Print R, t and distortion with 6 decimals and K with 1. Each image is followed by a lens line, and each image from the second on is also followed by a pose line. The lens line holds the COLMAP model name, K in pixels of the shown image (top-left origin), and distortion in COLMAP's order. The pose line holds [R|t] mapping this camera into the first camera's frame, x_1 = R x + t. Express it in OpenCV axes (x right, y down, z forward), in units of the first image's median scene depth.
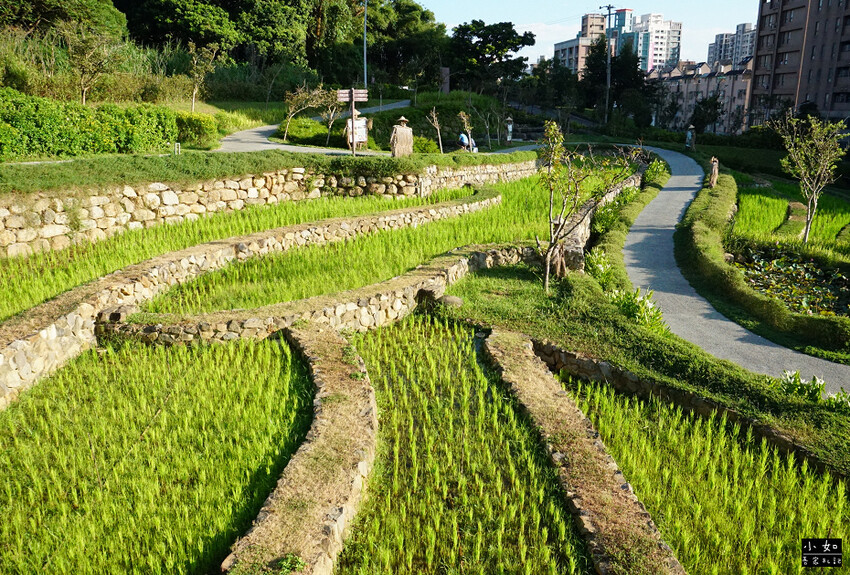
lens RADIAL K [[680.1, 0, 428.5], [0, 680.1, 286.9], [0, 0, 1]] dist [-0.003528, 0.003048]
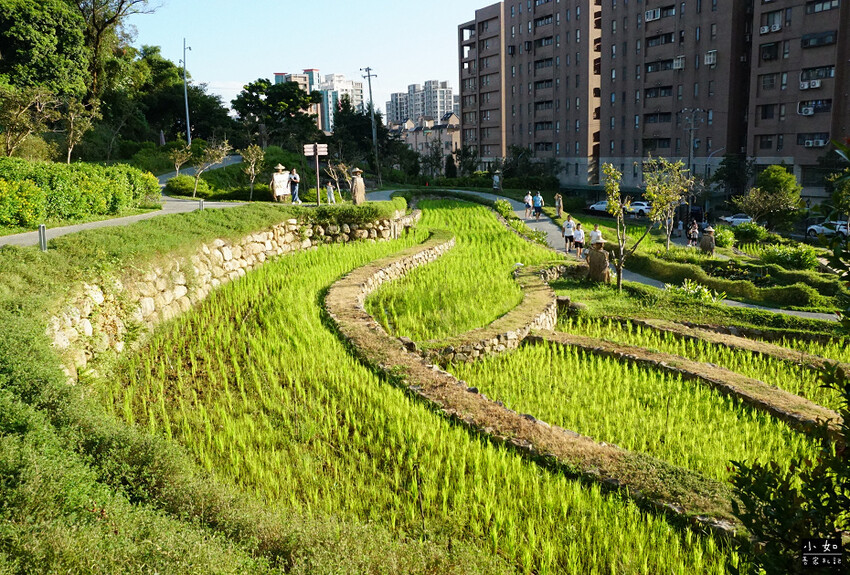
lens RADIAL K [[680.1, 0, 428.5], [0, 680.1, 286.9], [0, 0, 1]] dist [-0.003528, 0.003048]
pose [[0.902387, -0.105394, 0.417839, -0.434896], [0.136951, 0.989501, -0.046177, 0.002605], [-0.408585, 0.098893, 0.907347, -0.011704]]
